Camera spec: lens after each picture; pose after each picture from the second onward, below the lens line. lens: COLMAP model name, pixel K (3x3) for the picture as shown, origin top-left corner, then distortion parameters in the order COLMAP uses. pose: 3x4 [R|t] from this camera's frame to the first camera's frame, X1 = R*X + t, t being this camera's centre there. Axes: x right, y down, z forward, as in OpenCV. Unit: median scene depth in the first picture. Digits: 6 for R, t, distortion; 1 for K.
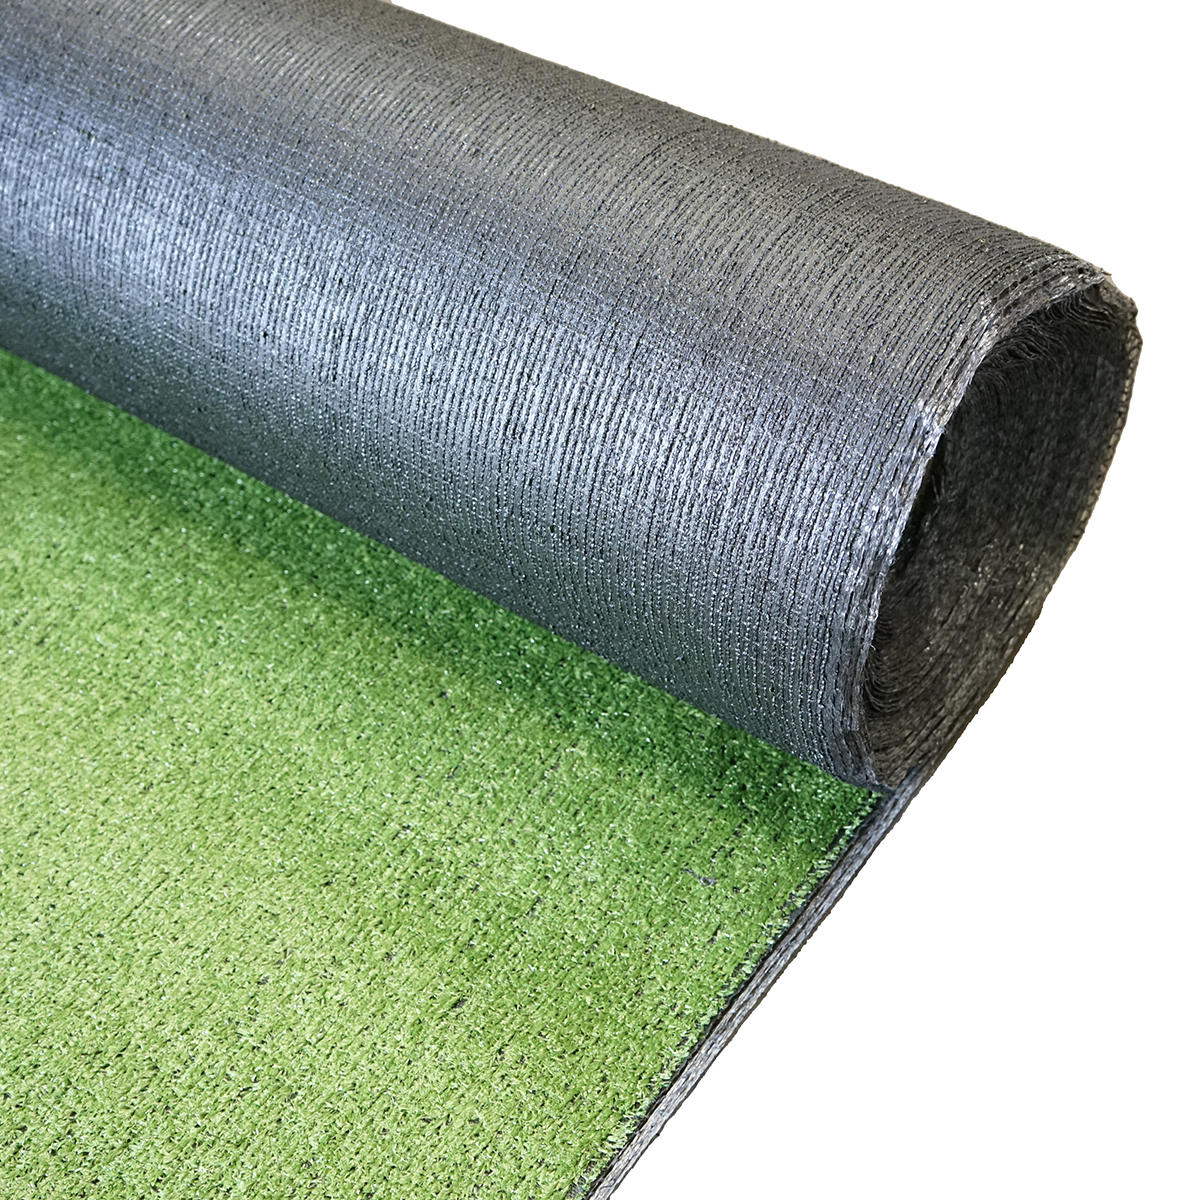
lens RADIAL K [[1702.2, 0, 600.1], [0, 1702.2, 600.1], [0, 0, 1]] dist [-0.076094, 0.000000]
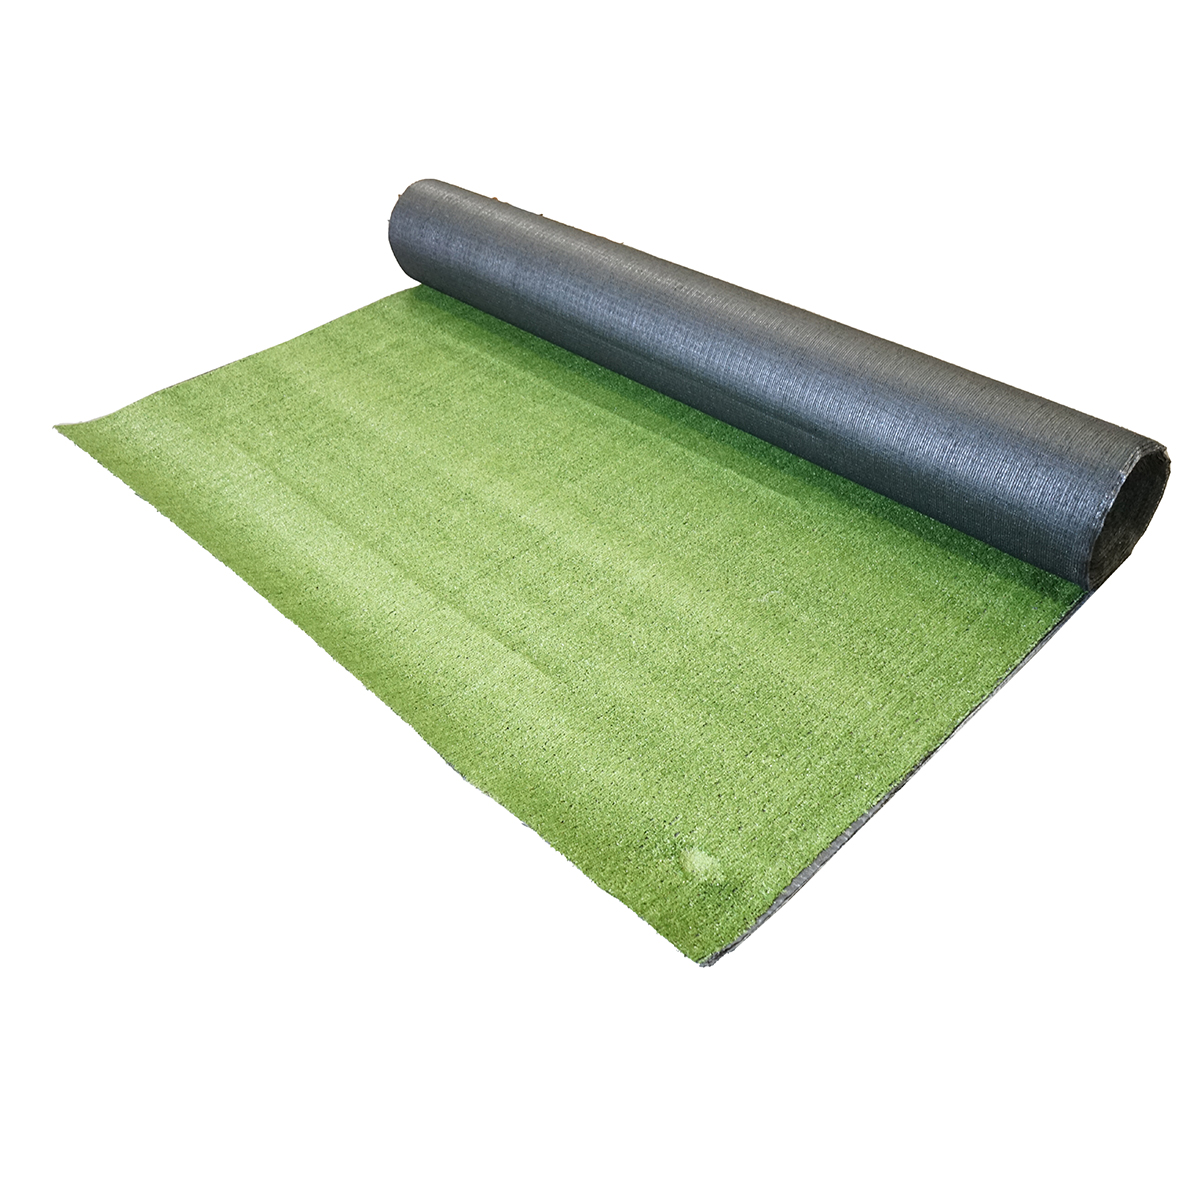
lens RADIAL K [[1084.4, 0, 599.6], [0, 1084.4, 599.7], [0, 0, 1]] dist [0.009041, 0.007938]
pose [[0.989789, 0.097795, -0.103704, -0.612198], [-0.108672, 0.988515, -0.105014, 0.491366], [0.092243, 0.115211, 0.989049, -1.347269]]
